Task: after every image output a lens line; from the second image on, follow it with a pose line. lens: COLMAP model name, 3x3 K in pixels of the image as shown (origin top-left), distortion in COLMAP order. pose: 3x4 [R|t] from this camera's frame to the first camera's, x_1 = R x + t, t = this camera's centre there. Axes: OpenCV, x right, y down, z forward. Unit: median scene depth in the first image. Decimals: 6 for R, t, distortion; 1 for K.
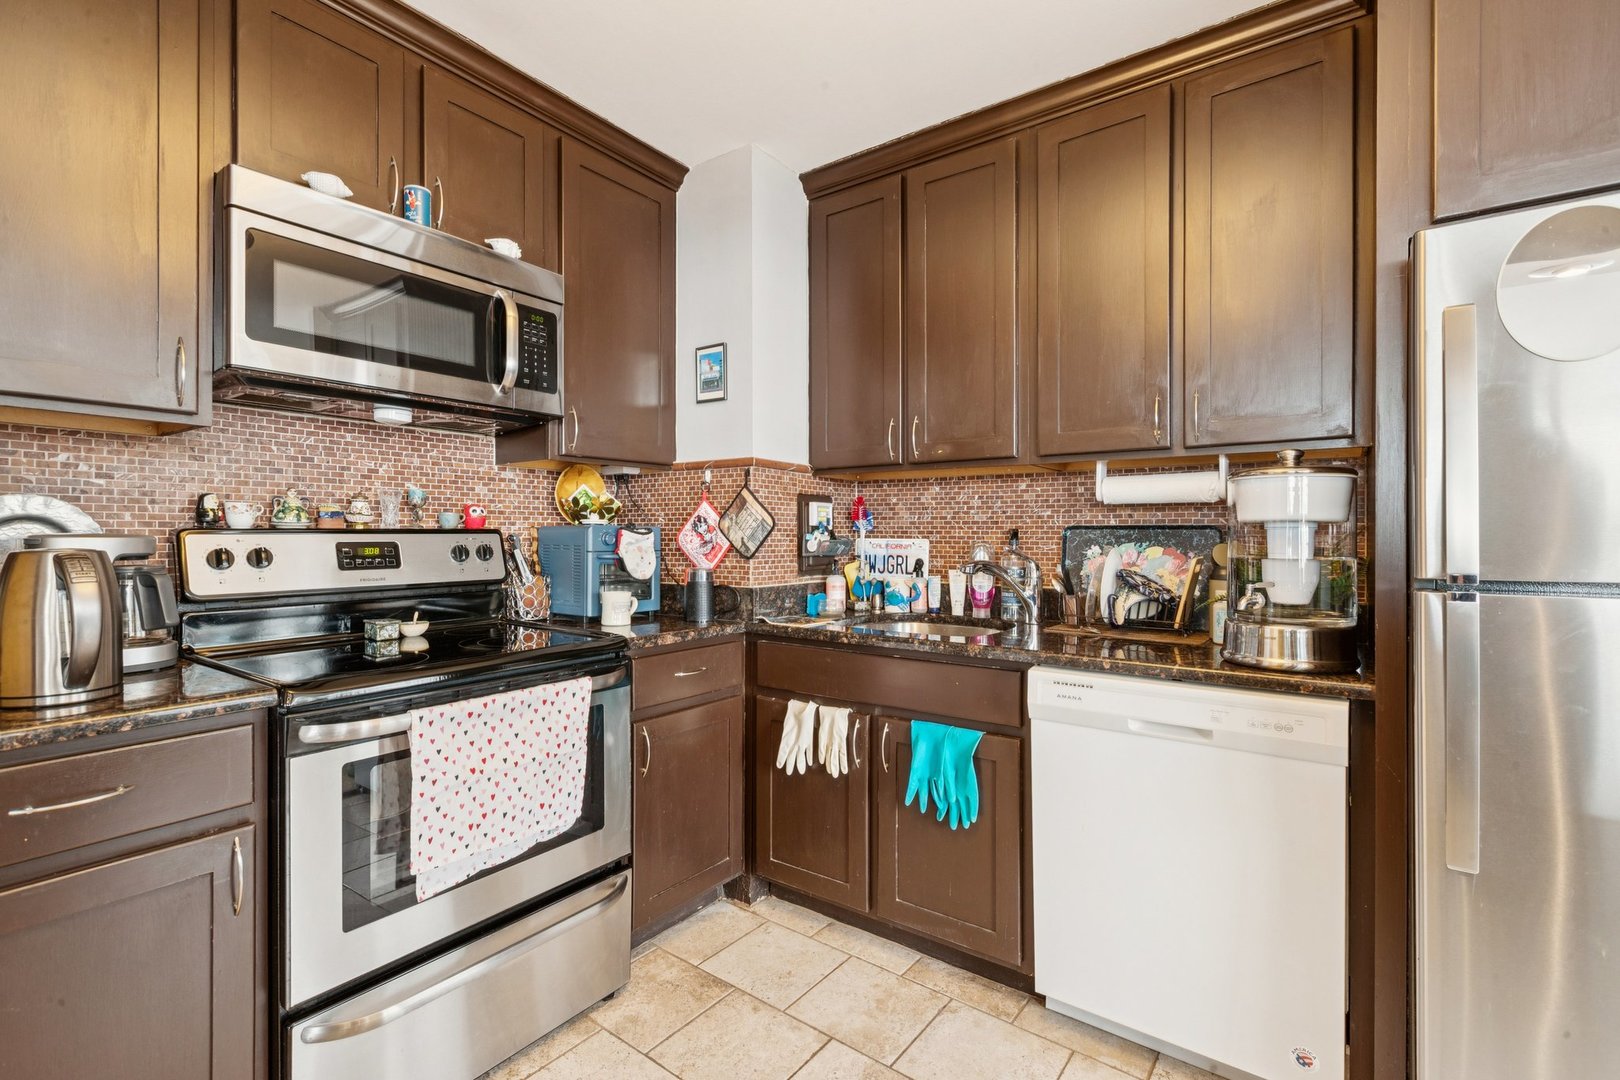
lens RADIAL K [[719.9, 0, 804.3], [0, 719.9, 536.1], [0, 0, 1]] dist [0.000497, 0.000154]
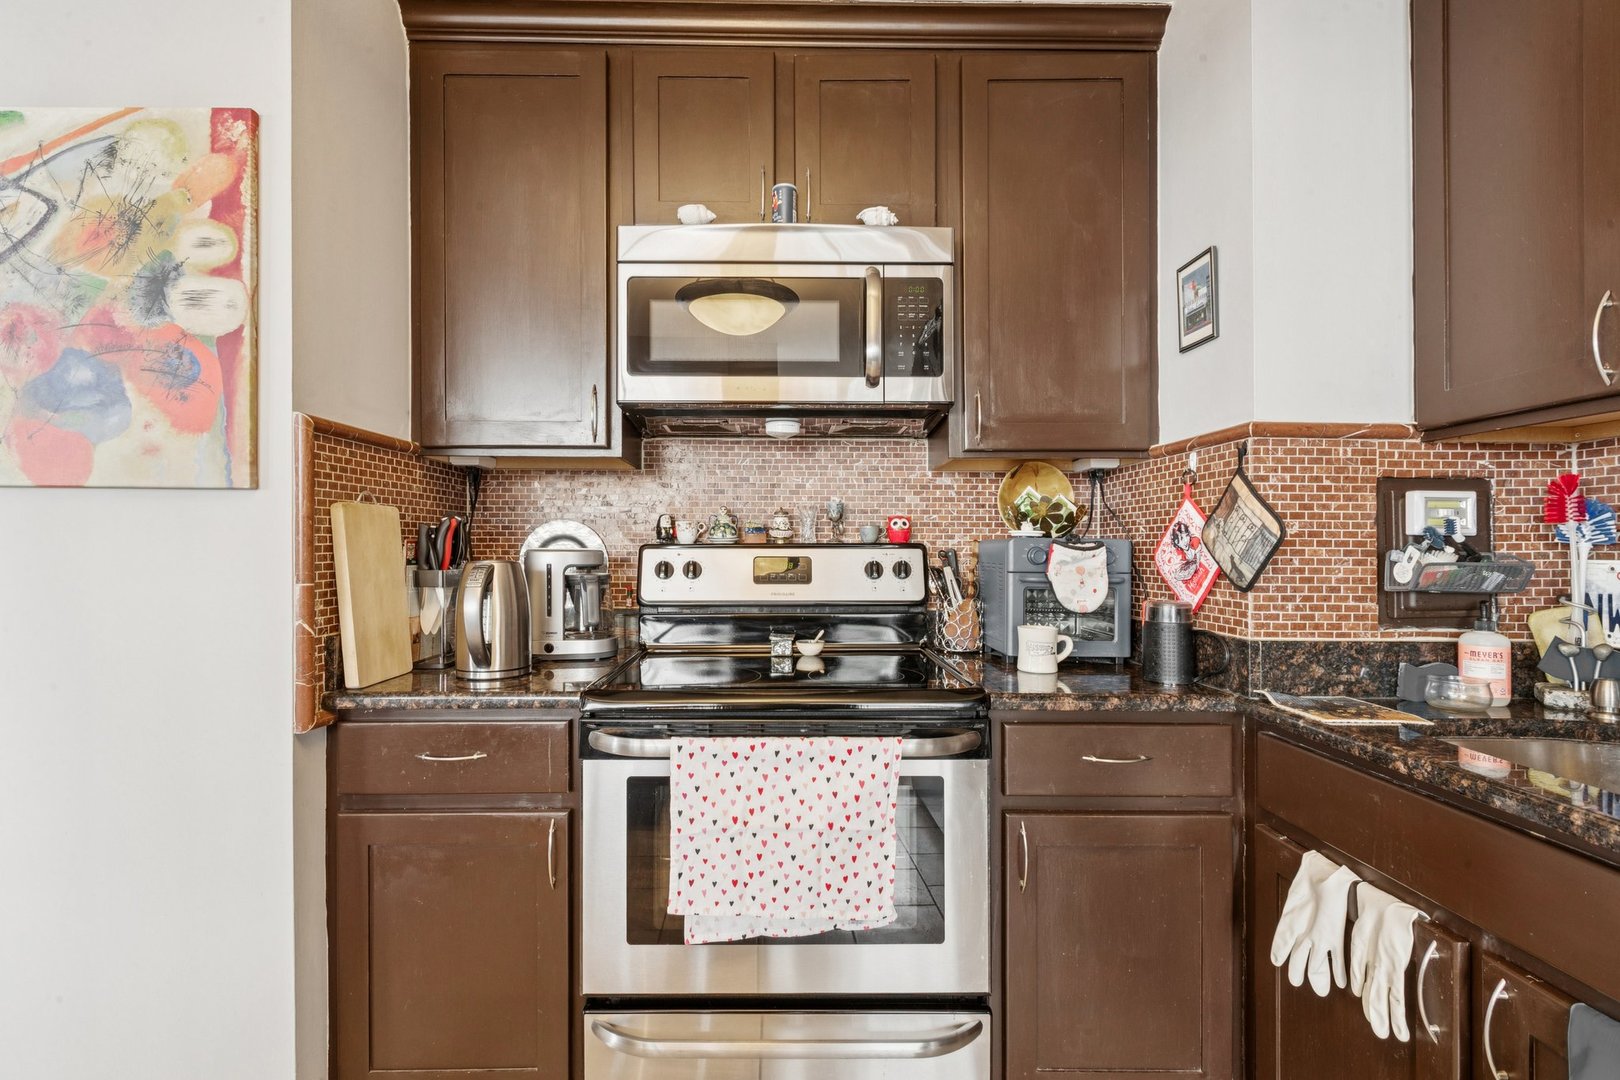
lens RADIAL K [[723.3, 0, 808.4], [0, 723.3, 546.8], [0, 0, 1]] dist [-0.000332, 0.000151]
pose [[0.598265, 0.000743, -0.801298, 0.198402], [-0.003687, 0.999992, -0.001825, -0.003395], [0.801290, 0.004046, 0.598263, 0.361462]]
